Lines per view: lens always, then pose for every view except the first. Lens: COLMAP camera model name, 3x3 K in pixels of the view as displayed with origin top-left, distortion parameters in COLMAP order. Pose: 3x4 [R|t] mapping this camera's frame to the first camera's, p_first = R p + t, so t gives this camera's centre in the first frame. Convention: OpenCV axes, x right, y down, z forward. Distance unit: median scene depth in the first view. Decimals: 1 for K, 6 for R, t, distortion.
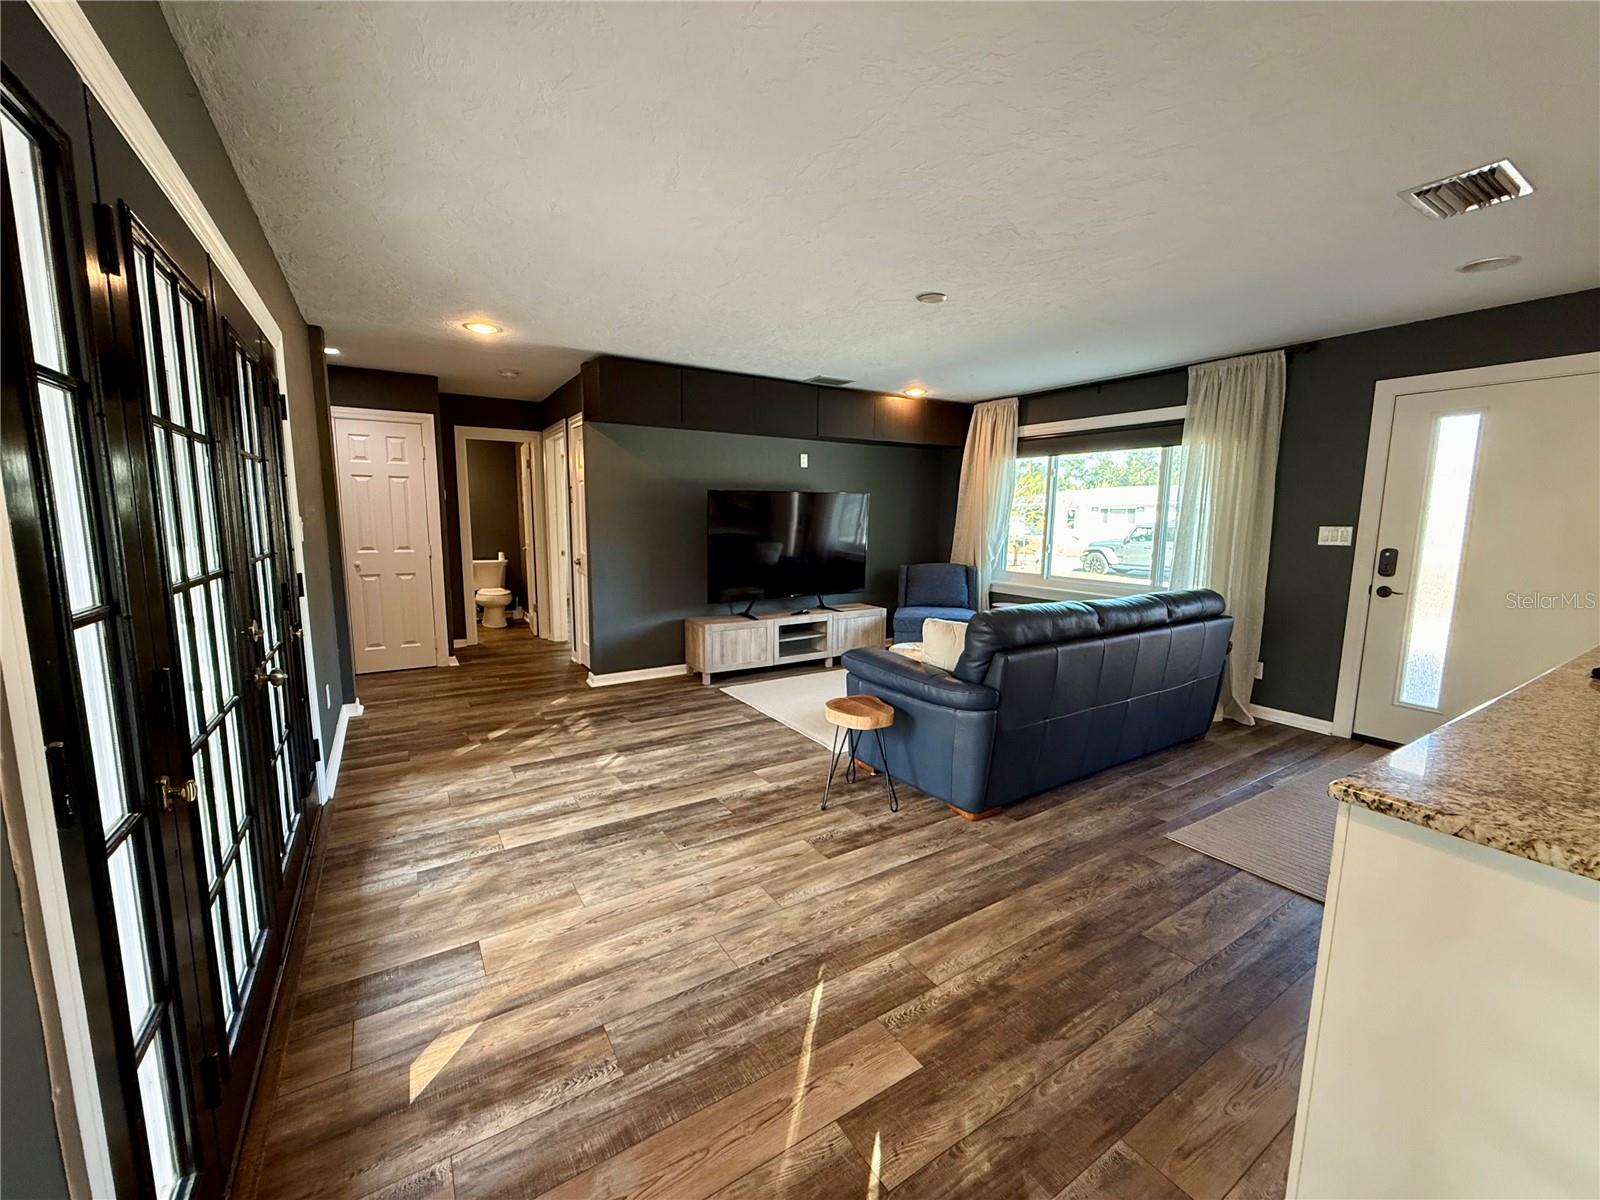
lens RADIAL K [[637.2, 0, 795.1], [0, 637.2, 601.2], [0, 0, 1]] dist [-0.000128, -0.000301]
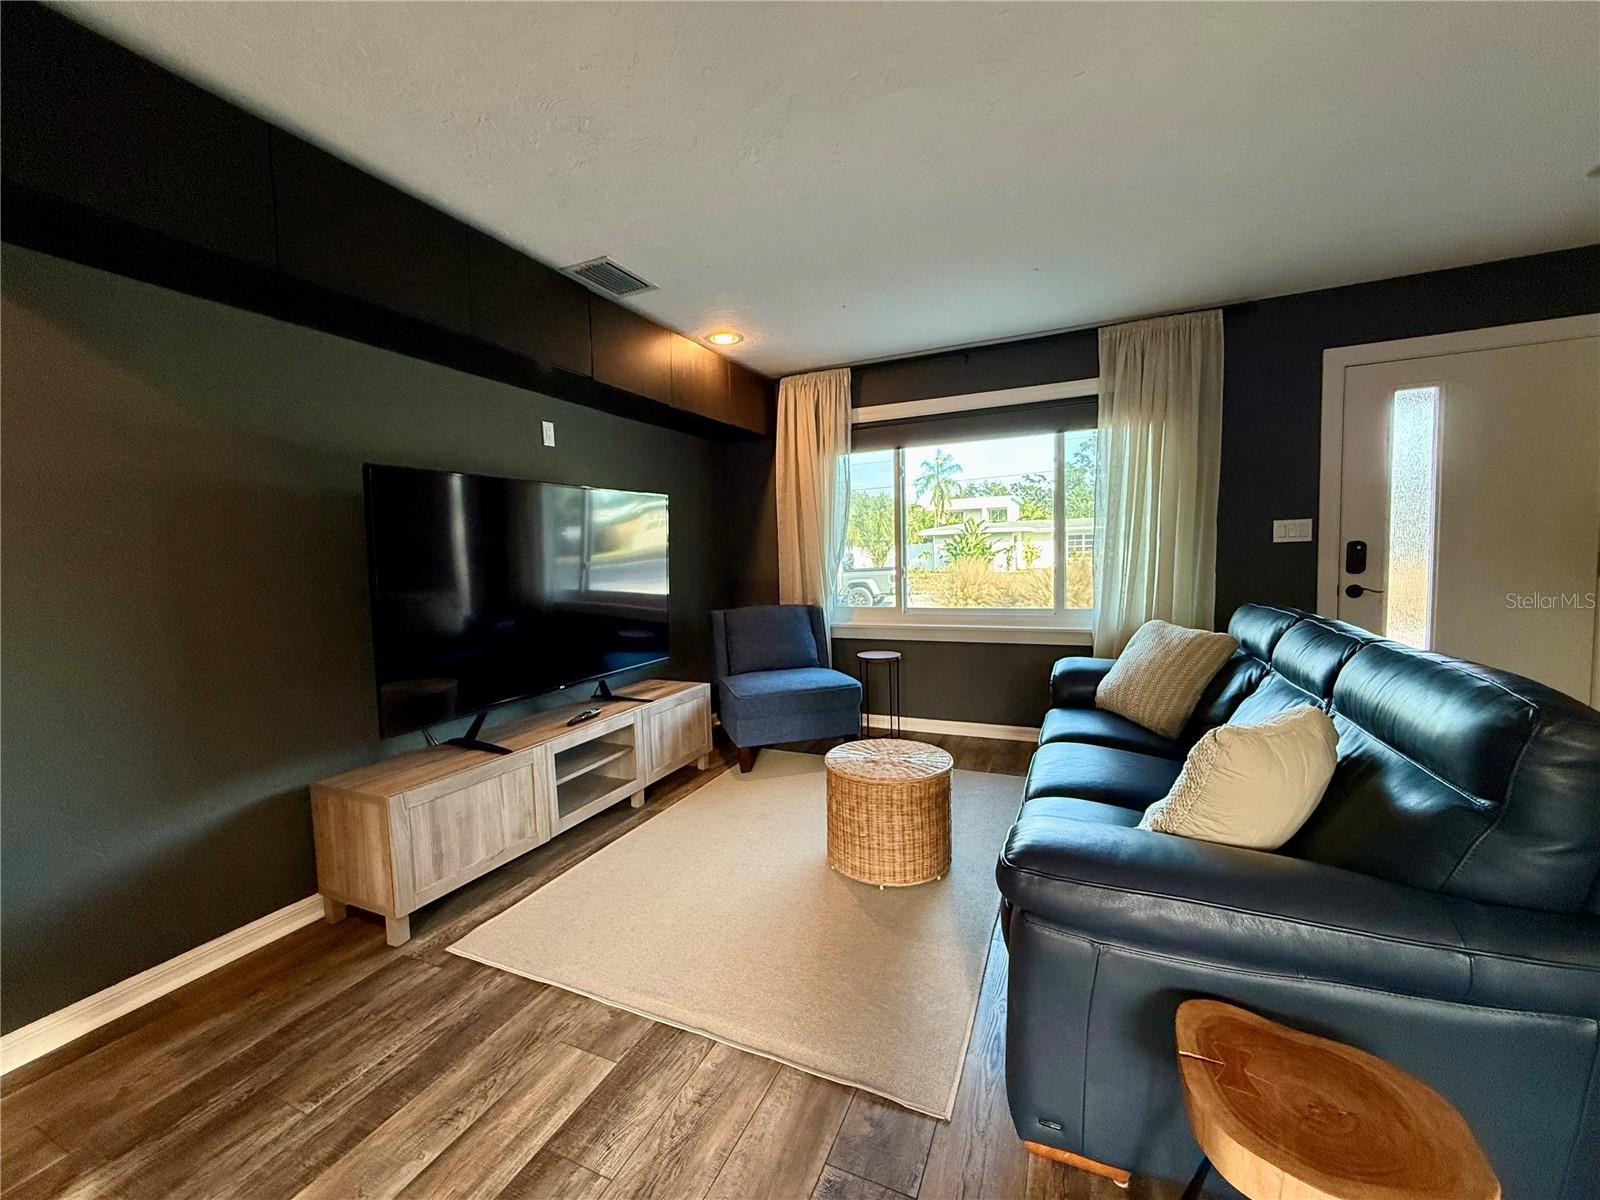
lens RADIAL K [[637.2, 0, 795.1], [0, 637.2, 601.2], [0, 0, 1]] dist [-0.000128, -0.000301]
pose [[0.836268, -0.072624, 0.543491, -0.163703], [0.111721, 0.992965, -0.039220, -0.048255], [-0.536819, 0.093518, 0.838499, 0.627653]]
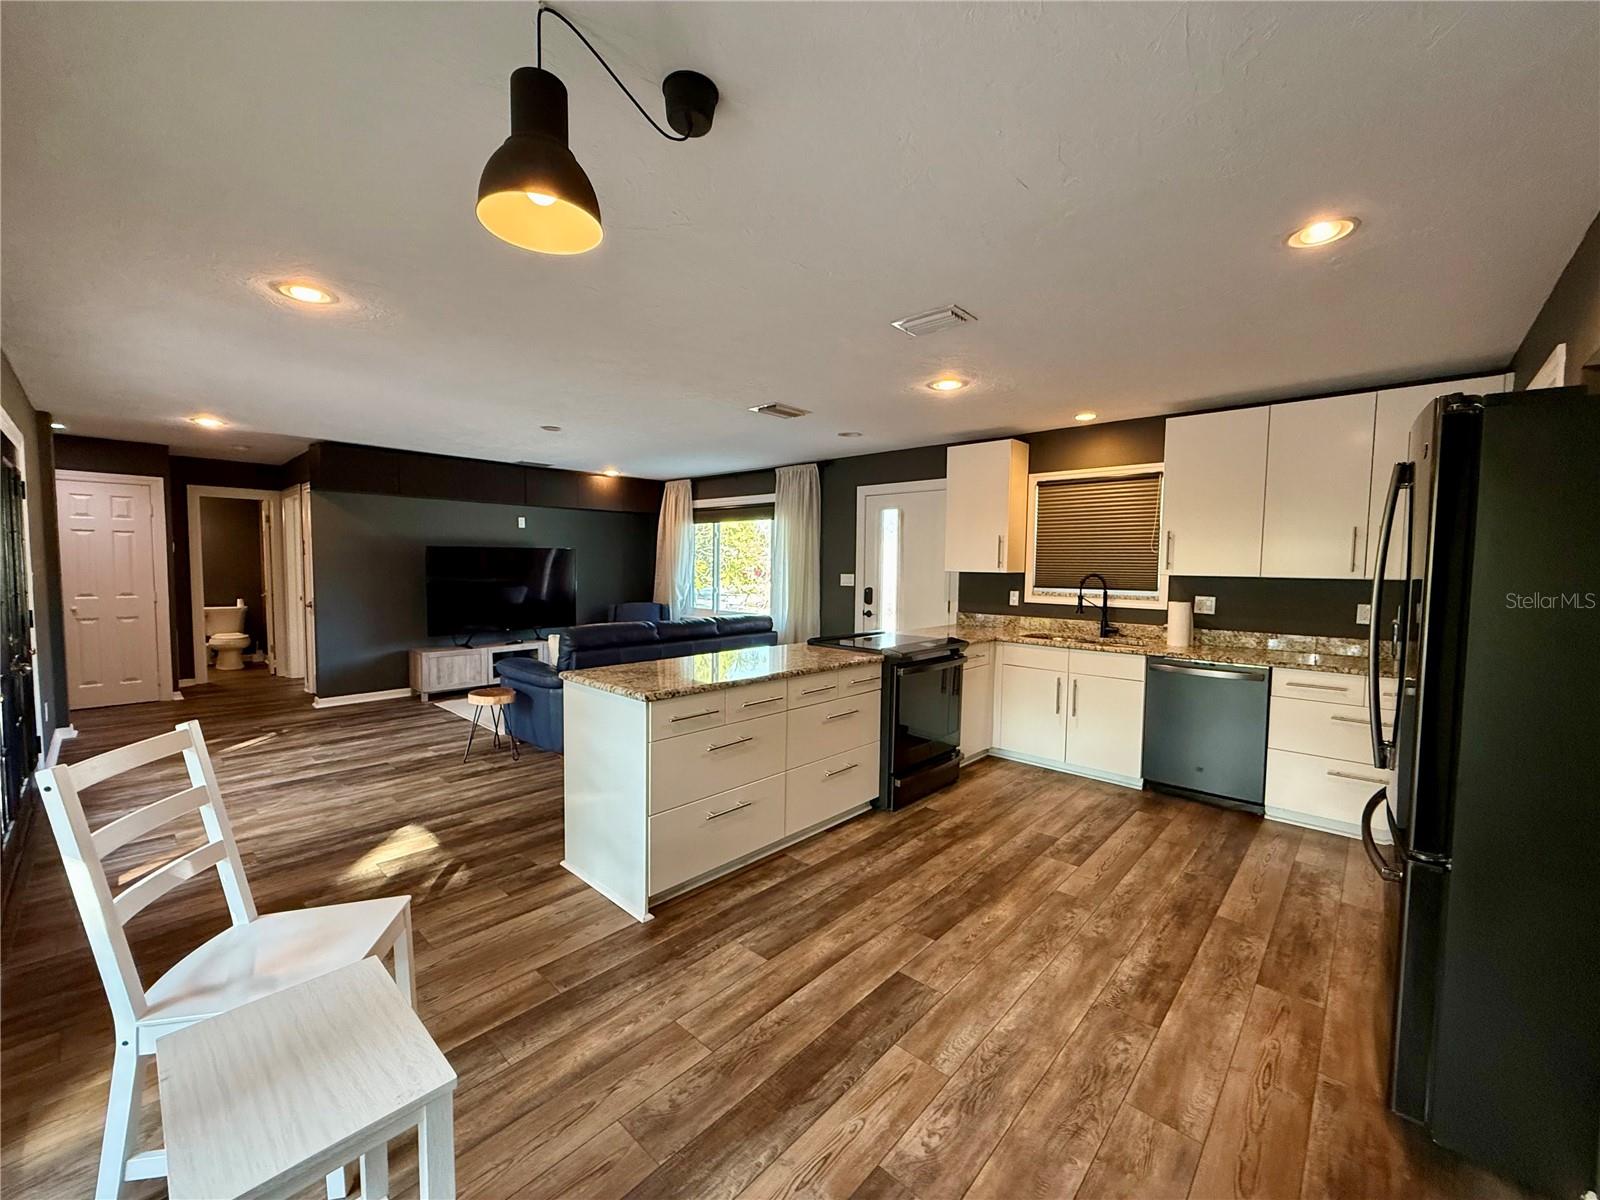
lens RADIAL K [[637.2, 0, 795.1], [0, 637.2, 601.2], [0, 0, 1]] dist [-0.000128, -0.000301]
pose [[0.966073, -0.012543, 0.257966, 0.295013], [0.031423, 0.997108, -0.069195, 0.054748], [-0.256352, 0.074954, 0.963673, -0.481848]]
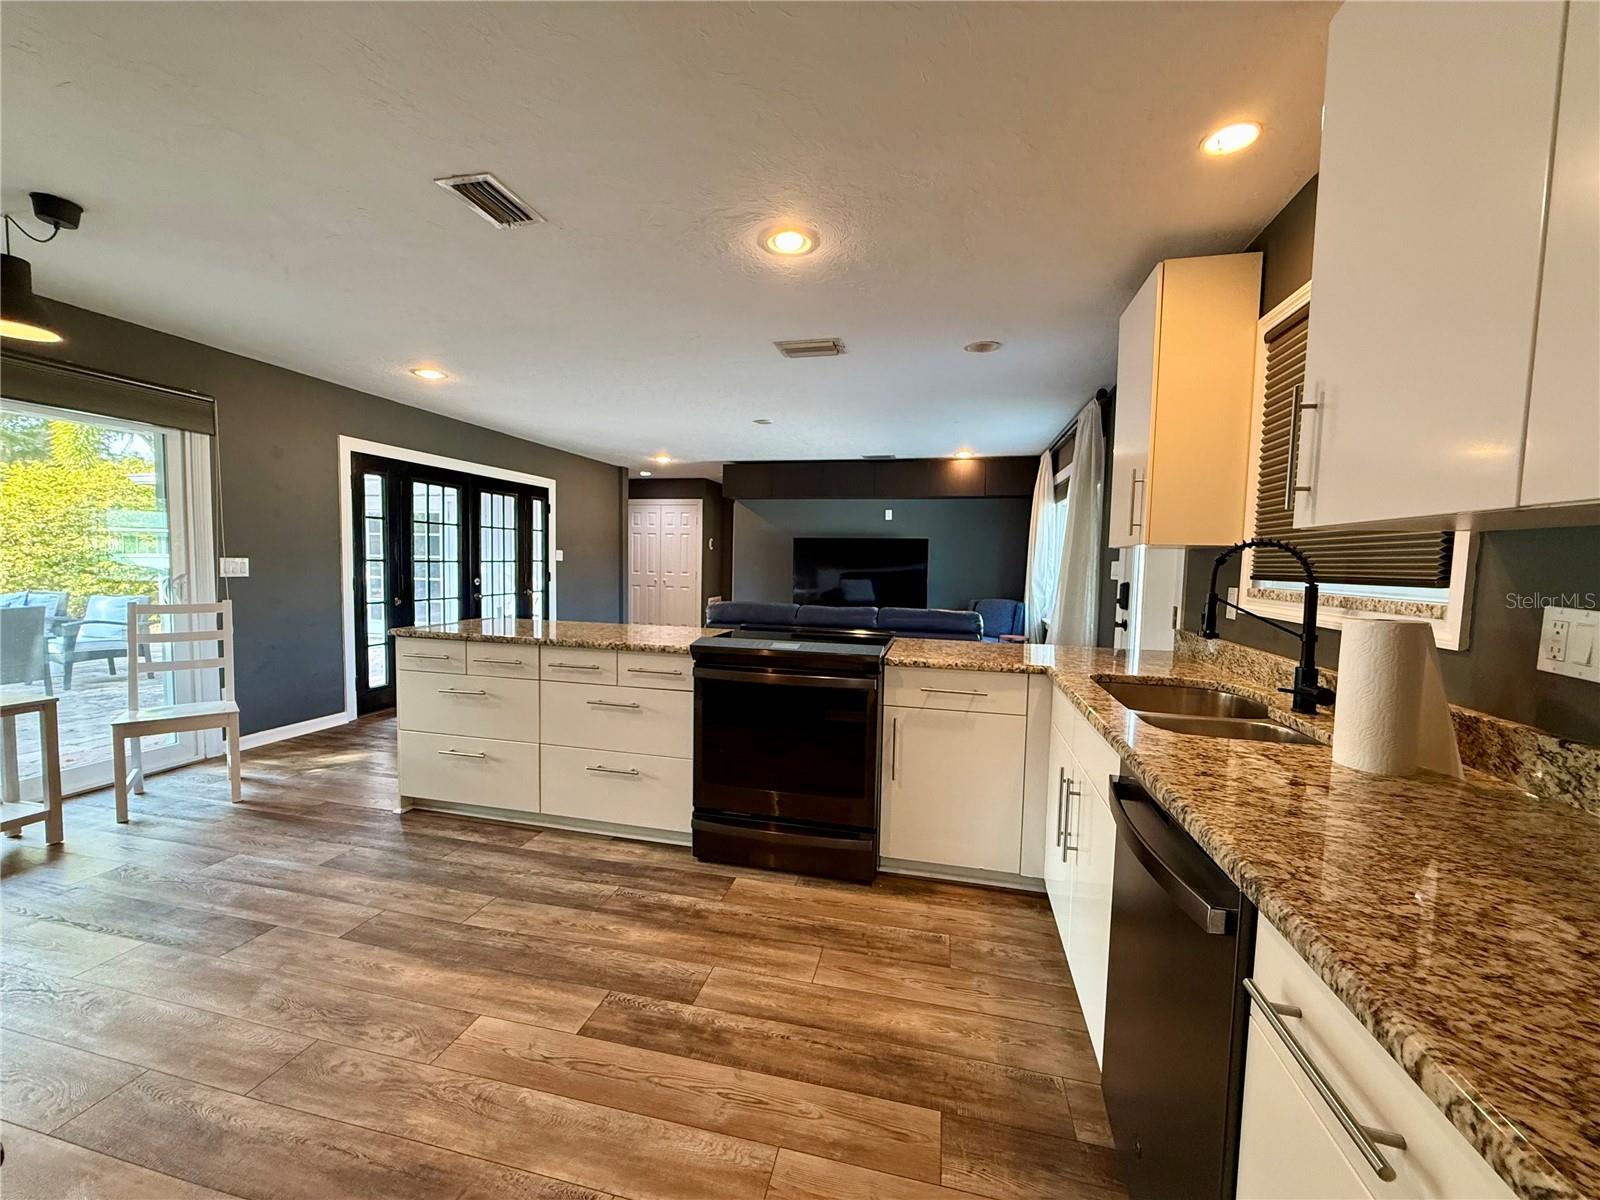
lens RADIAL K [[637.2, 0, 795.1], [0, 637.2, 601.2], [0, 0, 1]] dist [-0.000128, -0.000301]
pose [[0.702125, 0.052019, -0.710151, 1.161478], [-0.111423, 0.993068, -0.037421, 0.039302], [0.703282, 0.105402, 0.703054, -0.063468]]
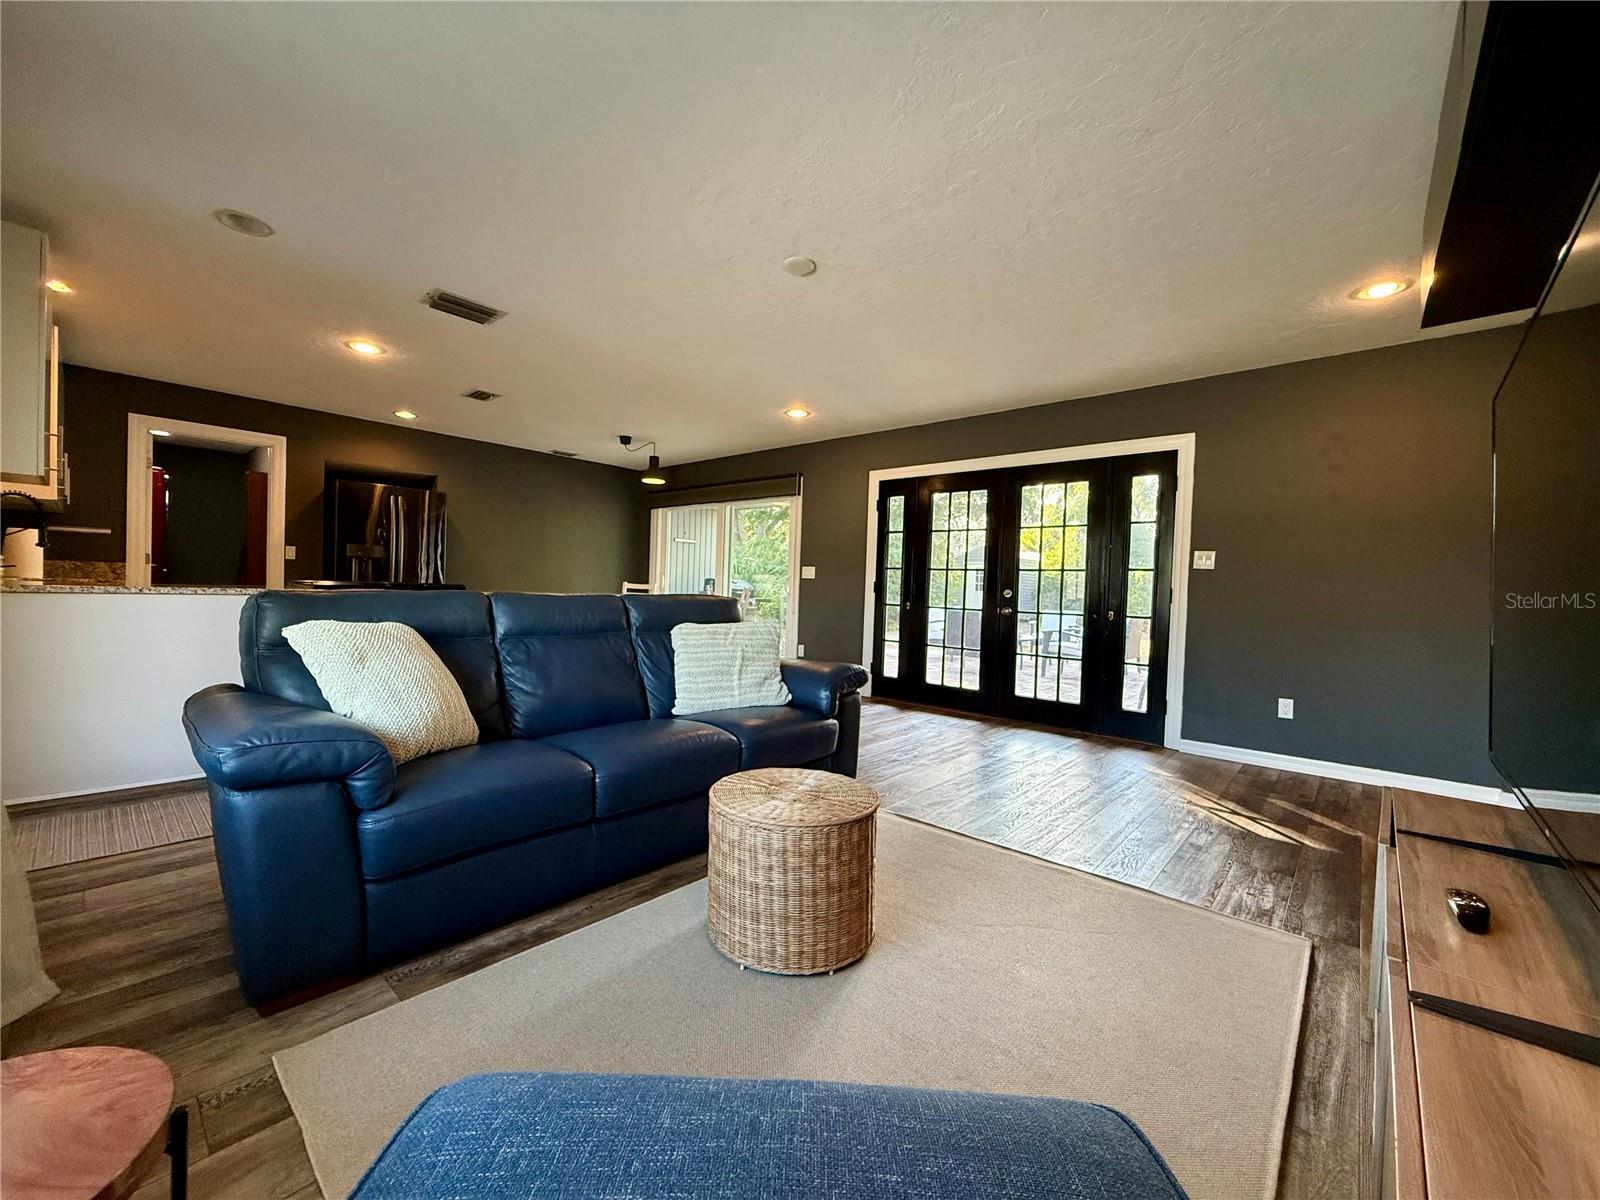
lens RADIAL K [[637.2, 0, 795.1], [0, 637.2, 601.2], [0, 0, 1]] dist [-0.000128, -0.000301]
pose [[-0.959851, -0.034252, -0.278411, 0.353168], [-0.078720, 0.985524, 0.150150, -0.115074], [0.269238, 0.166038, -0.948653, 1.489064]]
